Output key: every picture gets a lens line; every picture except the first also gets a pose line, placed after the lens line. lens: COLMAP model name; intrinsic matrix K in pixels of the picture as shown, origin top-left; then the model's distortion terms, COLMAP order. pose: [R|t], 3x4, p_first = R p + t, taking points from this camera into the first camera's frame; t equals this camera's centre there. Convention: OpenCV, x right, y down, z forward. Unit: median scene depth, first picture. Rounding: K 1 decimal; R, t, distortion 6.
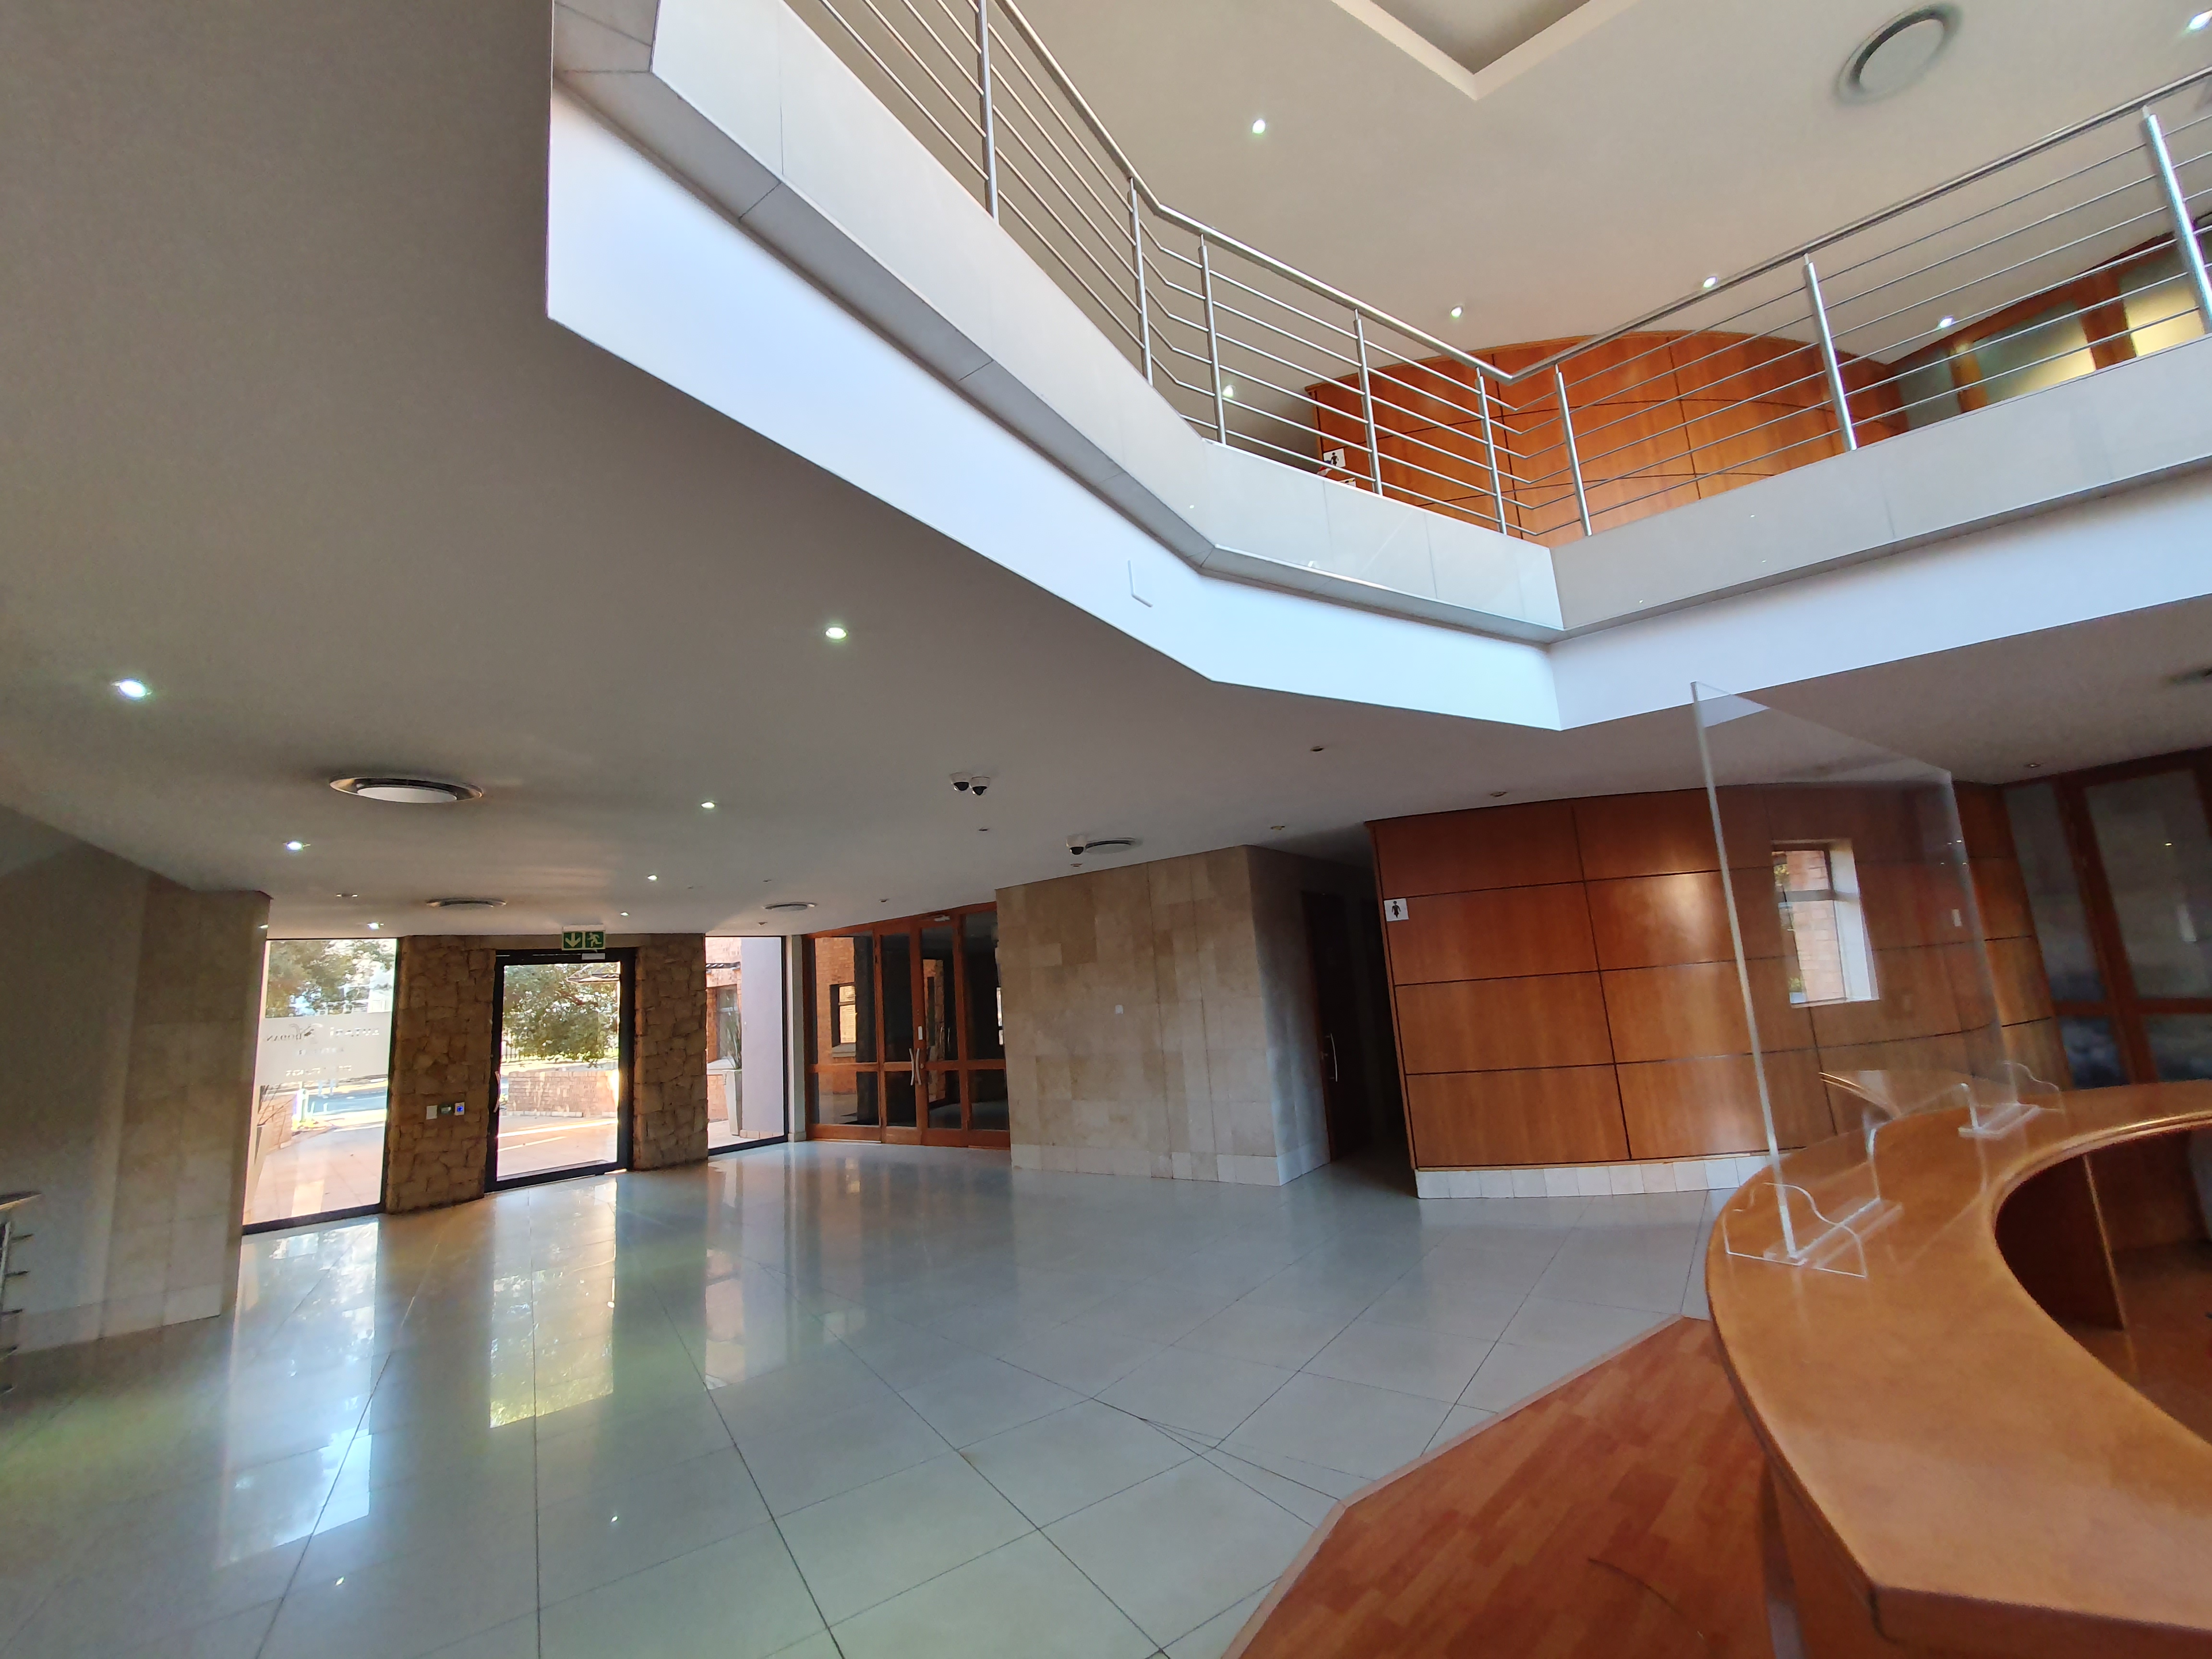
lens RADIAL K [[893.1, 0, 1112.9], [0, 893.1, 851.3], [0, 0, 1]] dist [0.003532, 0.000884]
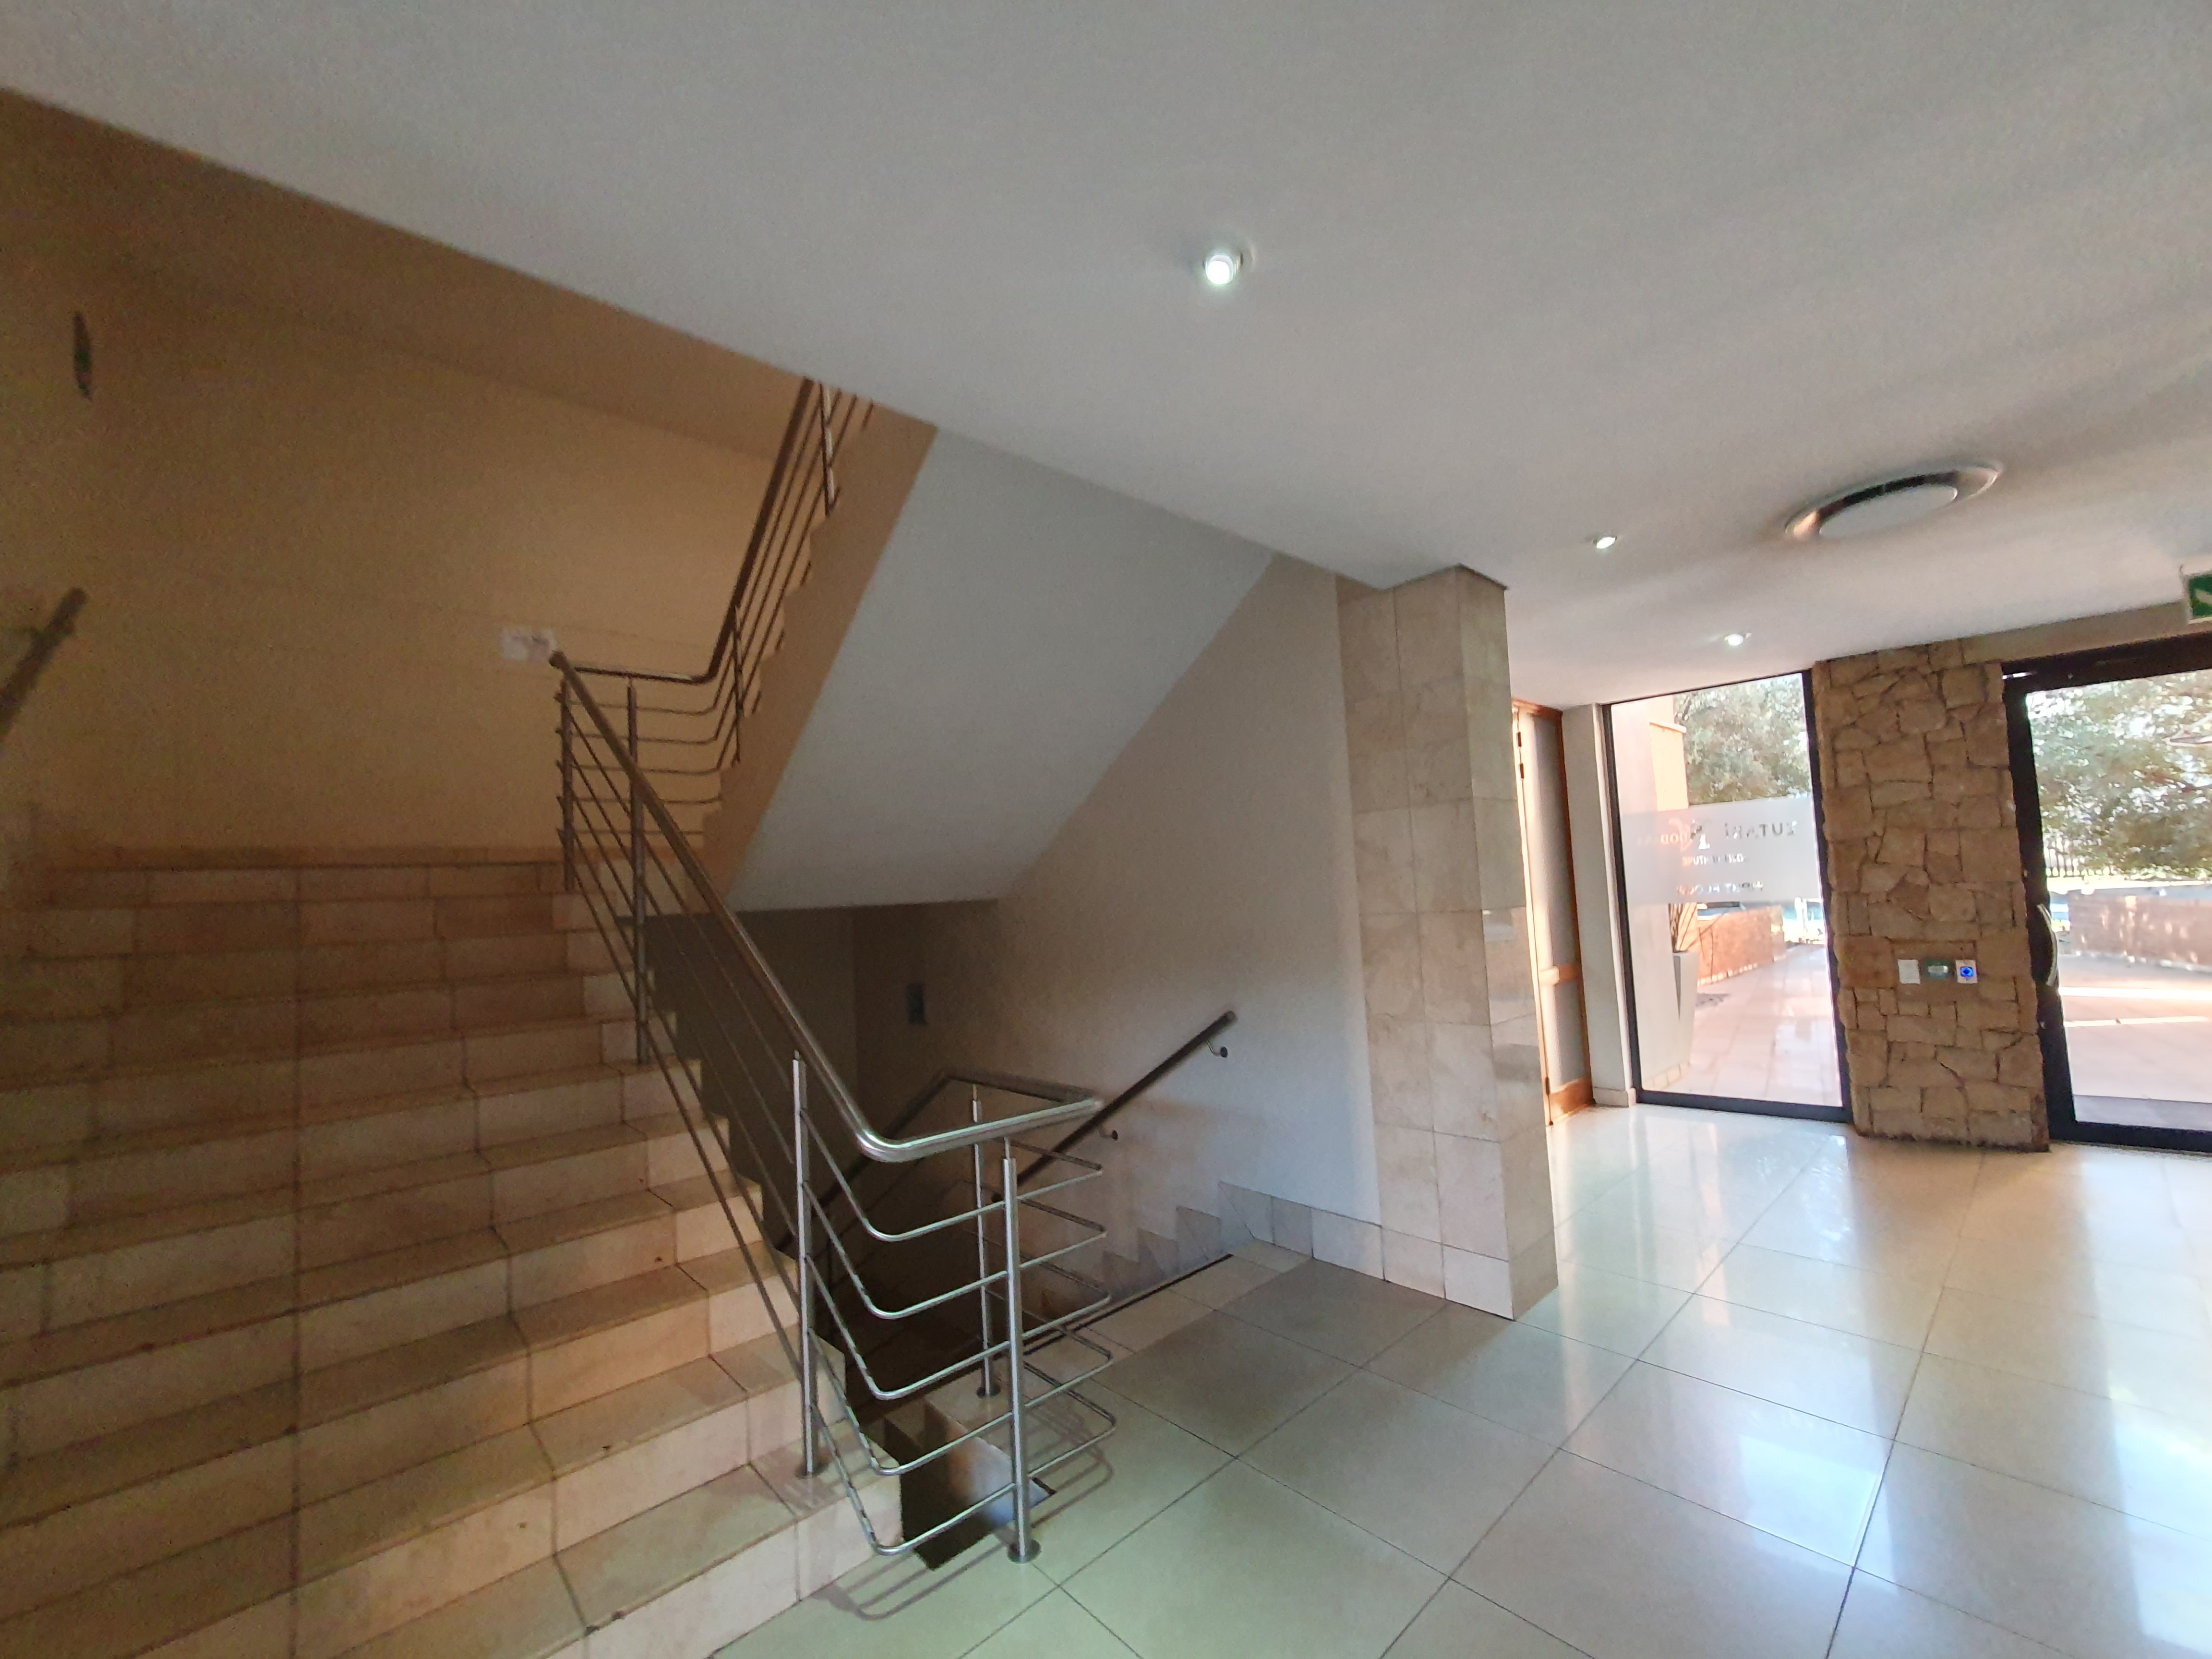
lens RADIAL K [[893.1, 0, 1112.9], [0, 893.1, 851.3], [0, 0, 1]] dist [0.003532, 0.000884]
pose [[0.175495, 0.008339, -0.984445, -0.305159], [0.199245, 0.978970, 0.043811, 0.098041], [0.964107, -0.203834, 0.170143, 0.448756]]
